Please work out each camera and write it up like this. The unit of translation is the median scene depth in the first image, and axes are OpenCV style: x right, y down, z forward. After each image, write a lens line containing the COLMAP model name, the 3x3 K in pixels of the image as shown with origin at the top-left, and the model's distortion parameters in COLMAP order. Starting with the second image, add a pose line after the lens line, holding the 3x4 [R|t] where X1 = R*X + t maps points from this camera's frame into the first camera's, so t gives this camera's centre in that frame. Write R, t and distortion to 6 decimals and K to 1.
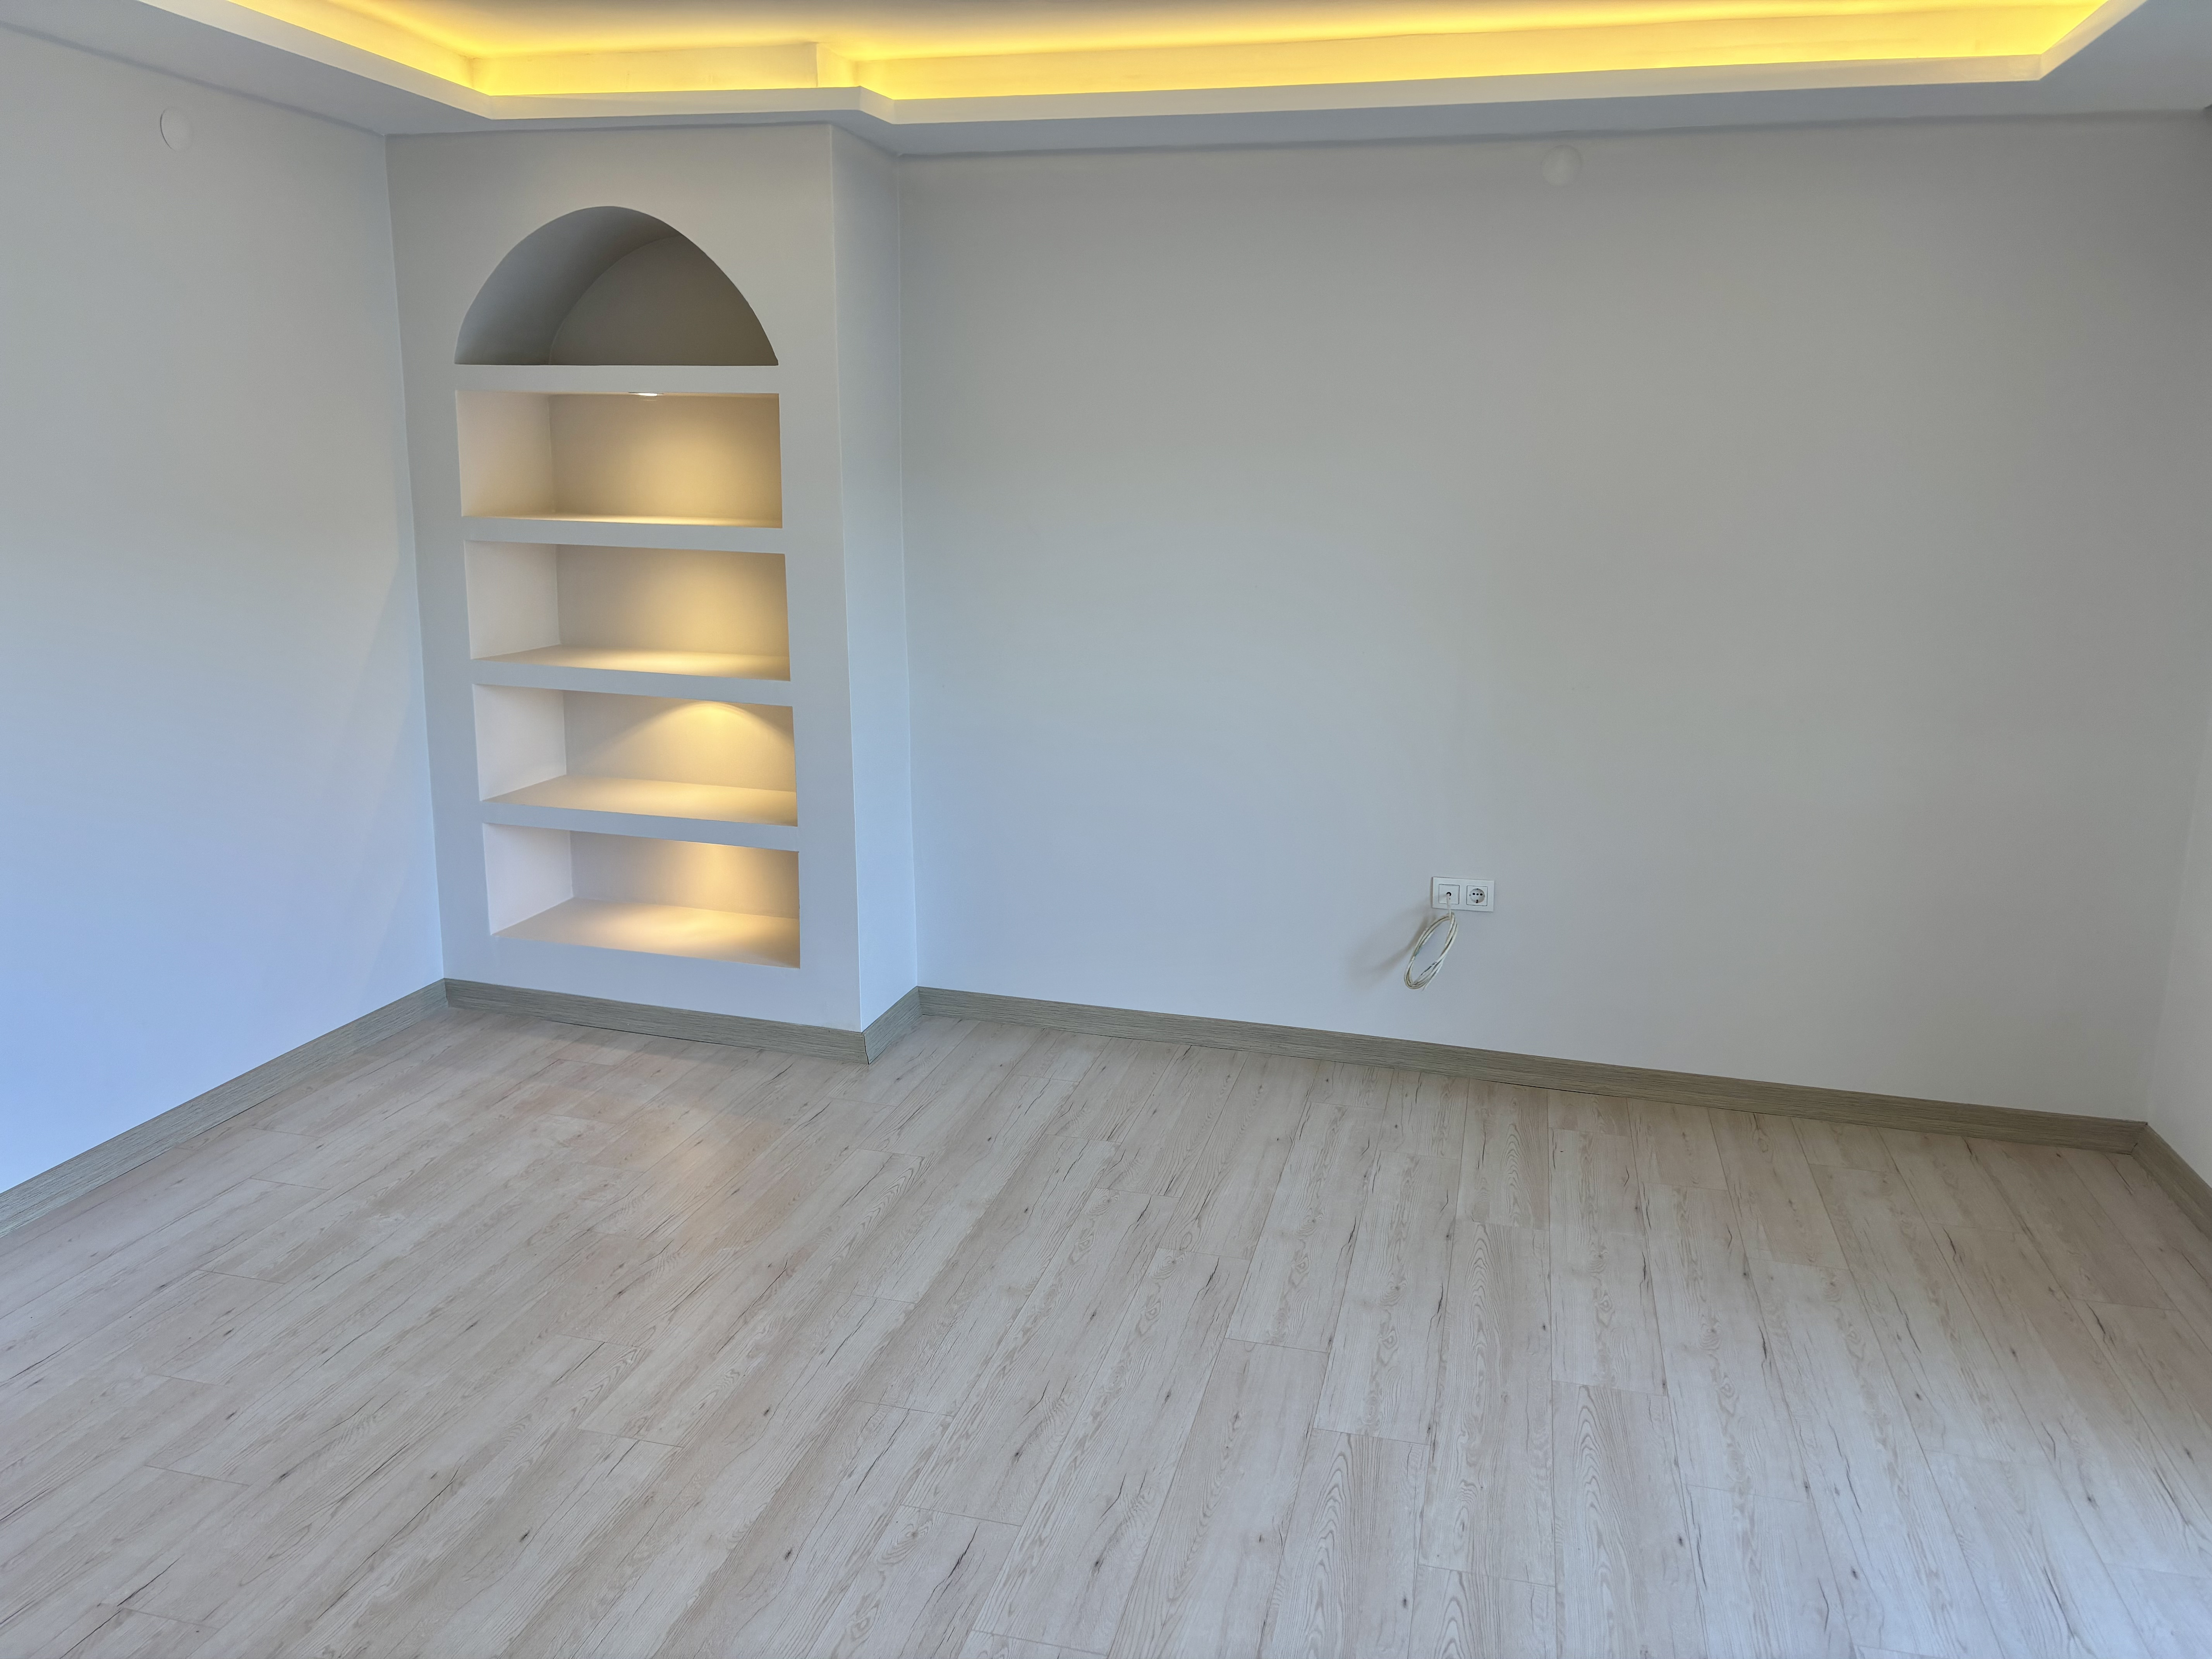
lens RADIAL K [[1673.9, 0, 1112.8], [0, 1673.9, 835.3], [0, 0, 1]] dist [0.055694, -0.069530]
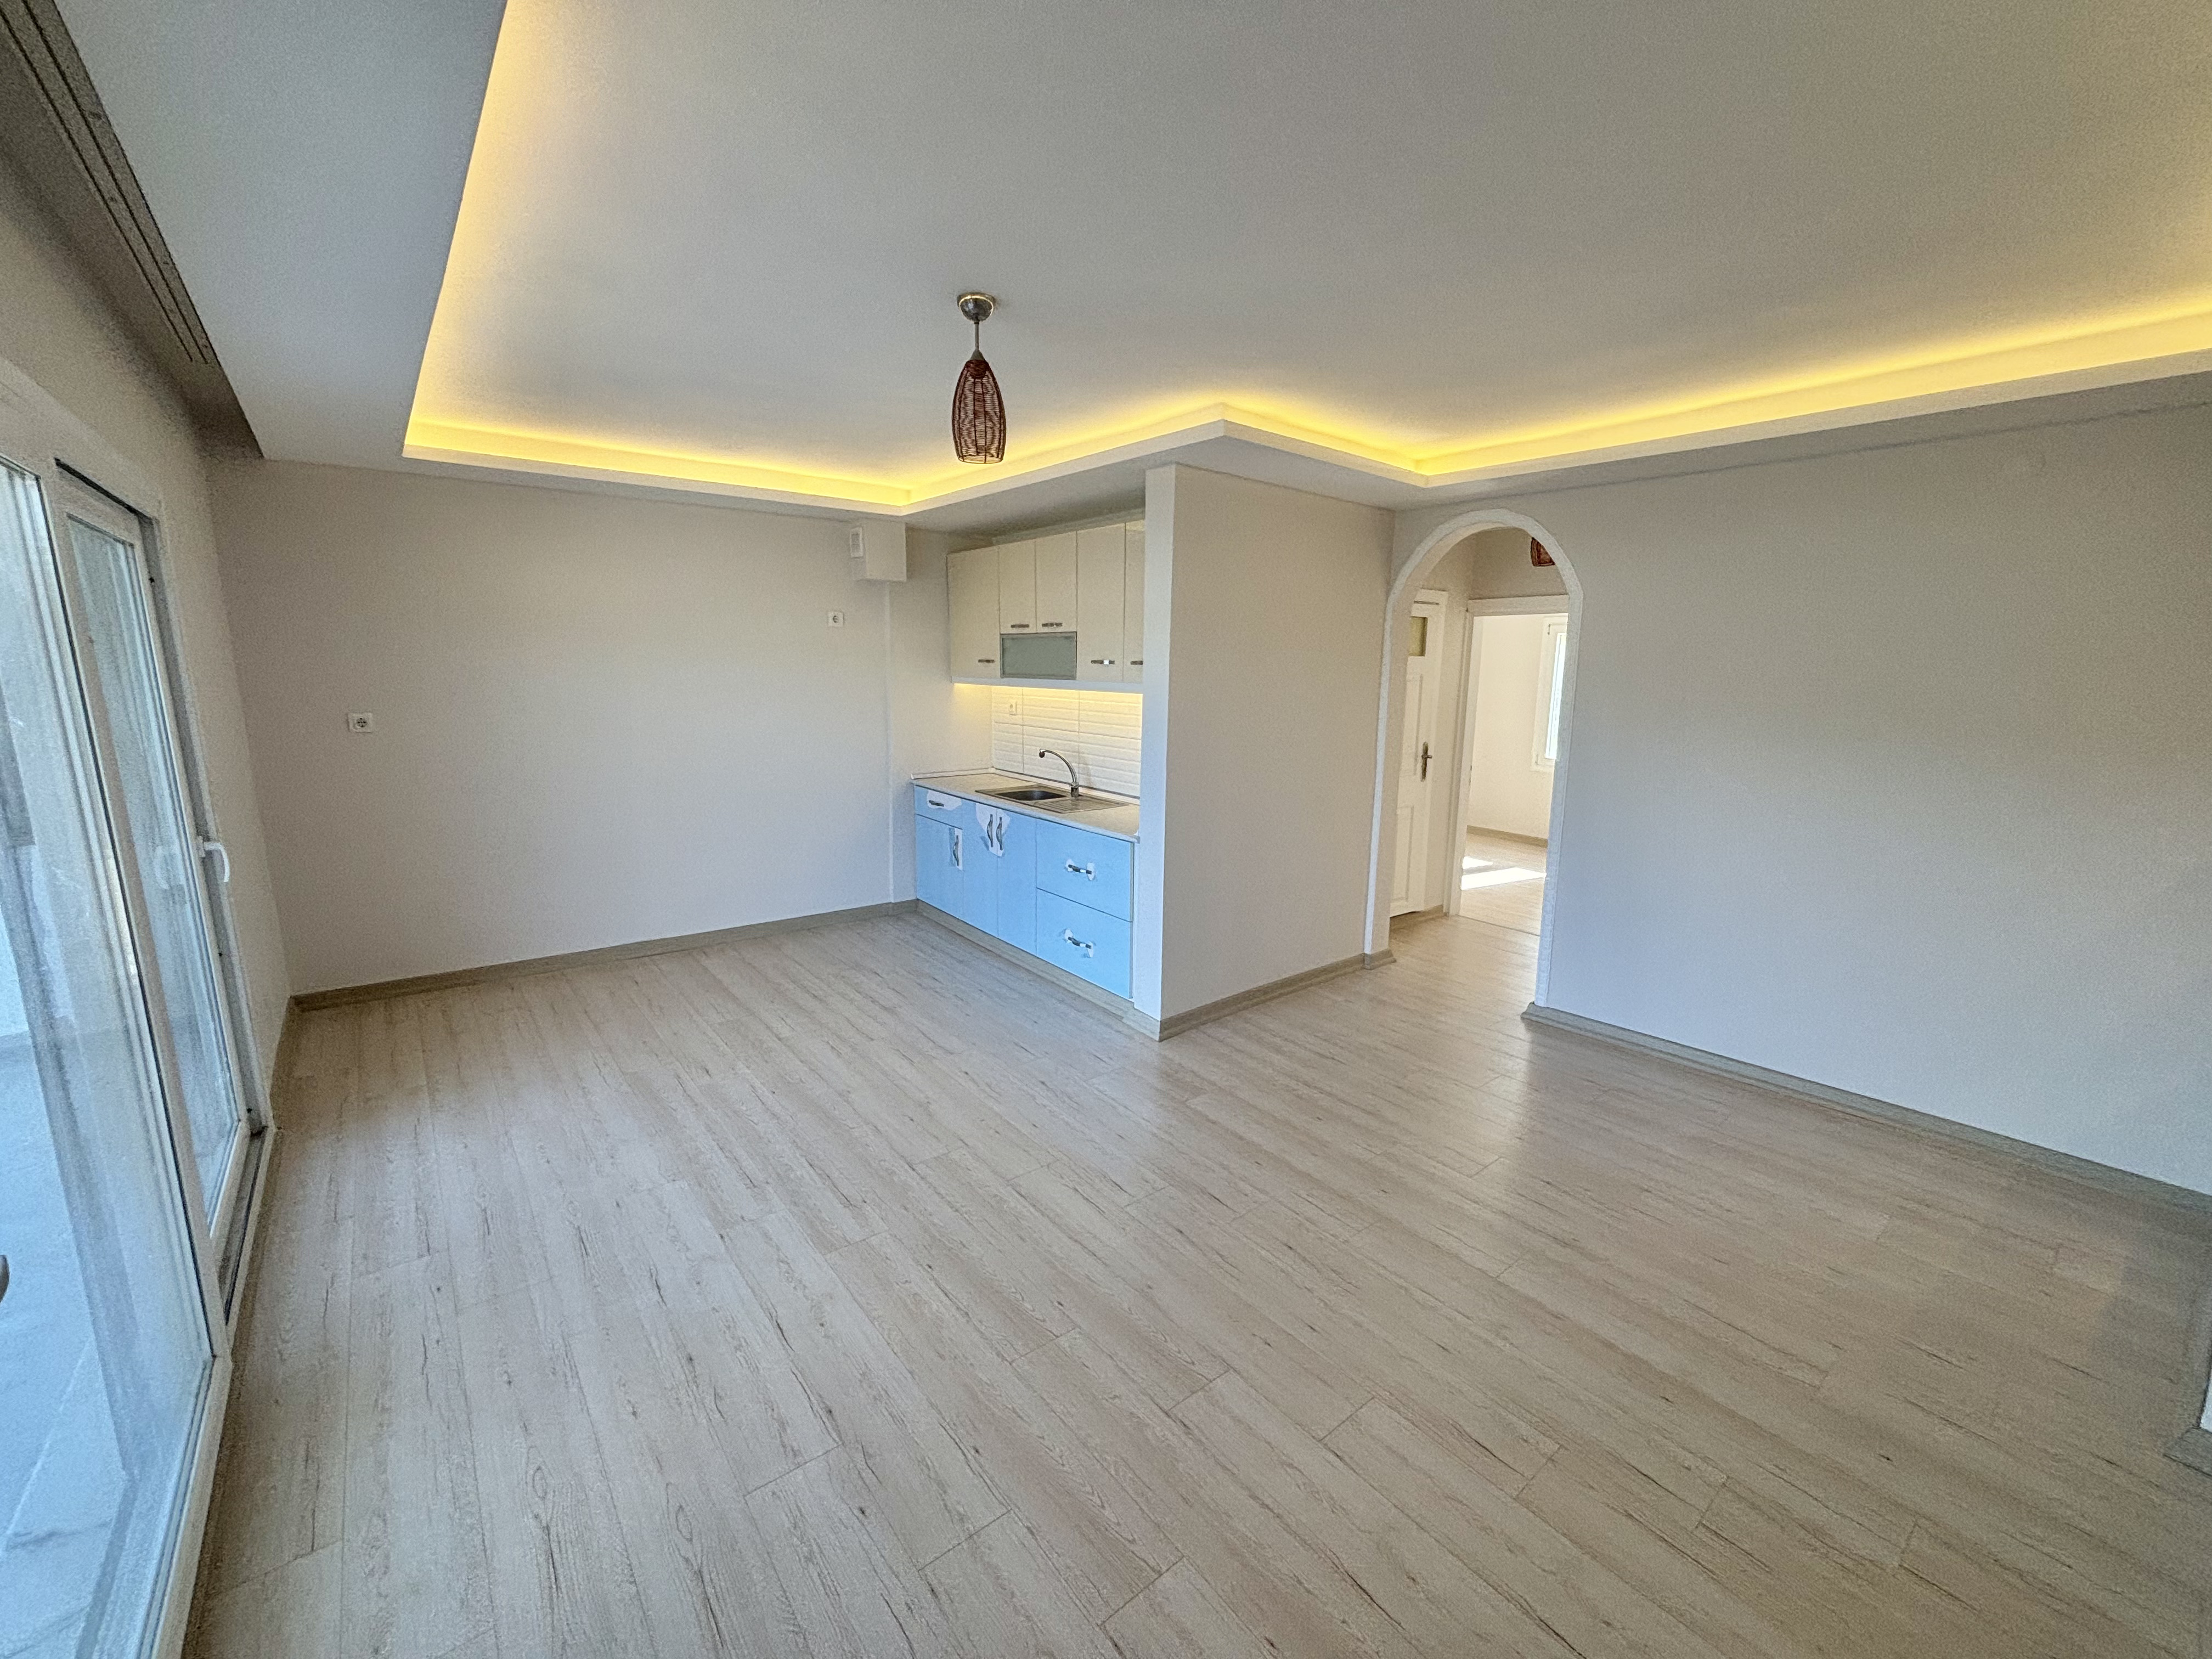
lens RADIAL K [[893.7, 0, 1116.7], [0, 893.7, 829.4], [0, 0, 1]] dist [0.002747, -0.000048]
pose [[-0.597868, 0.114358, -0.793395, 0.505217], [-0.201318, 0.936627, 0.286707, -0.179171], [0.775902, 0.331137, -0.536958, 0.847285]]
